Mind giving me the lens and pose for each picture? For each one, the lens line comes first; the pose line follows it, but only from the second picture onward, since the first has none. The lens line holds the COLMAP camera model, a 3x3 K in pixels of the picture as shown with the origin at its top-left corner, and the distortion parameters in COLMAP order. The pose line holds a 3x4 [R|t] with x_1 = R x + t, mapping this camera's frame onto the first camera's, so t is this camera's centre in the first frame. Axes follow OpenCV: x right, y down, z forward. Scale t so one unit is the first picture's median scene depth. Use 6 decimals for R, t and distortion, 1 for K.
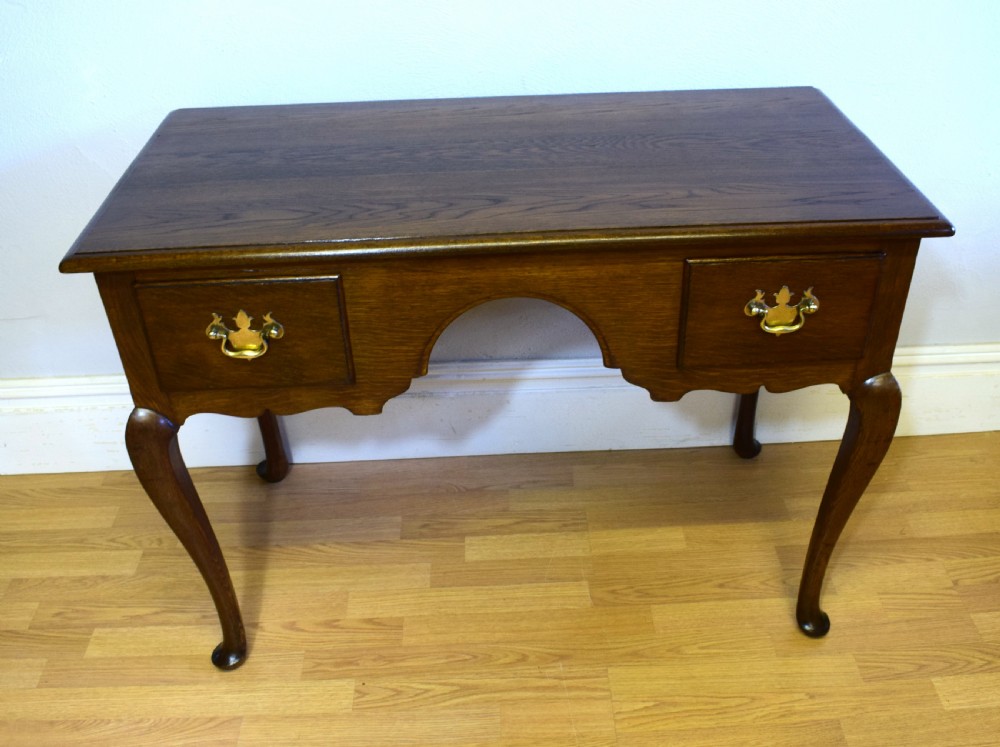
lens RADIAL K [[931.3, 0, 500.0], [0, 931.3, 373.5], [0, 0, 1]] dist [-0.080487, 0.000519]
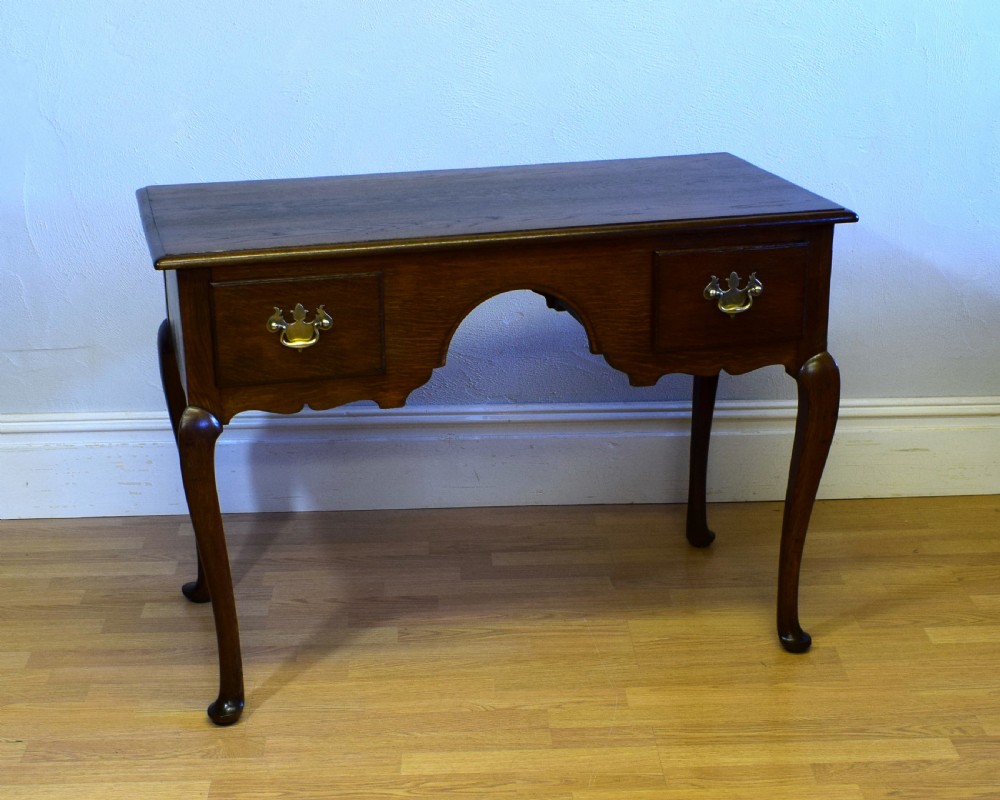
lens RADIAL K [[1553.5, 0, 409.9], [0, 1553.5, 465.5], [0, 0, 1]] dist [-0.004867, 0.011201]
pose [[0.987863, -0.052836, 0.146064, -0.423356], [0.085801, 0.969498, -0.229592, 0.579672], [-0.129478, 0.239338, 0.962264, -0.856331]]
